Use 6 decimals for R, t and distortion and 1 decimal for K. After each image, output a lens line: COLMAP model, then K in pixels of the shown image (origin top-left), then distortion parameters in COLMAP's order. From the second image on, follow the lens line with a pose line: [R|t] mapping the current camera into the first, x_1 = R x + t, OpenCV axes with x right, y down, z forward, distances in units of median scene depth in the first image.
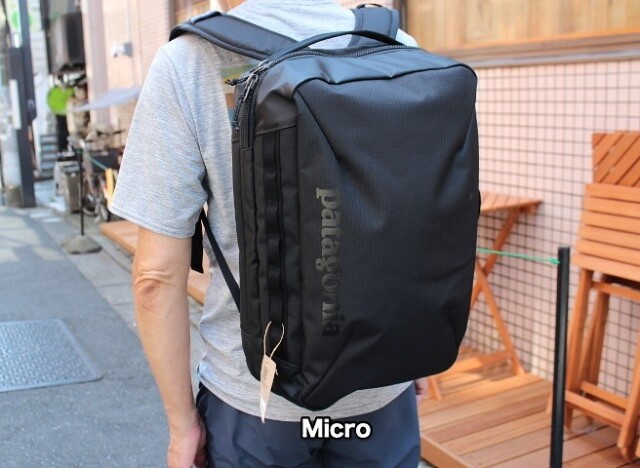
lens RADIAL K [[749.3, 0, 320.0], [0, 749.3, 234.0], [0, 0, 1]] dist [-0.066624, 0.036871]
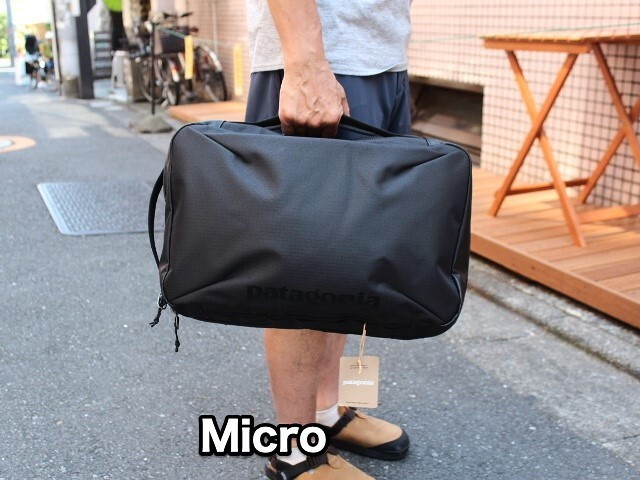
lens RADIAL K [[774.0, 0, 320.0], [0, 774.0, 240.0], [0, 0, 1]] dist [-0.083303, -0.003320]
pose [[0.998232, 0.034837, -0.048169, -0.055237], [-0.030343, 0.995383, 0.091060, 0.065653], [0.051119, -0.089437, 0.994680, 0.024433]]
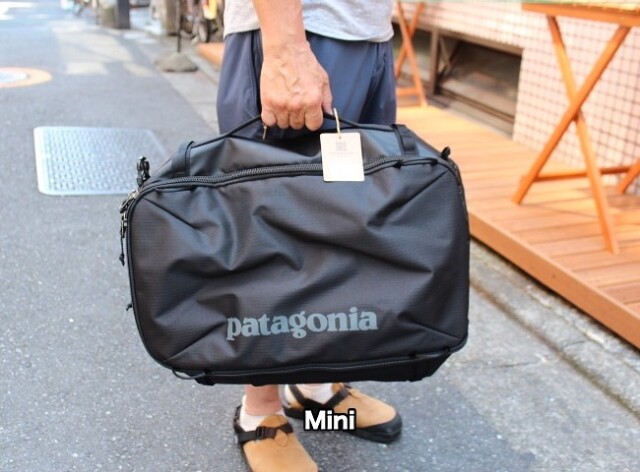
lens RADIAL K [[751.6, 0, 320.0], [0, 751.6, 236.0], [0, 0, 1]] dist [-0.094625, 0.078095]
pose [[0.989204, 0.105745, -0.101452, -0.033480], [-0.086352, 0.979967, 0.179464, 0.043394], [0.118397, -0.168766, 0.978519, 0.096222]]
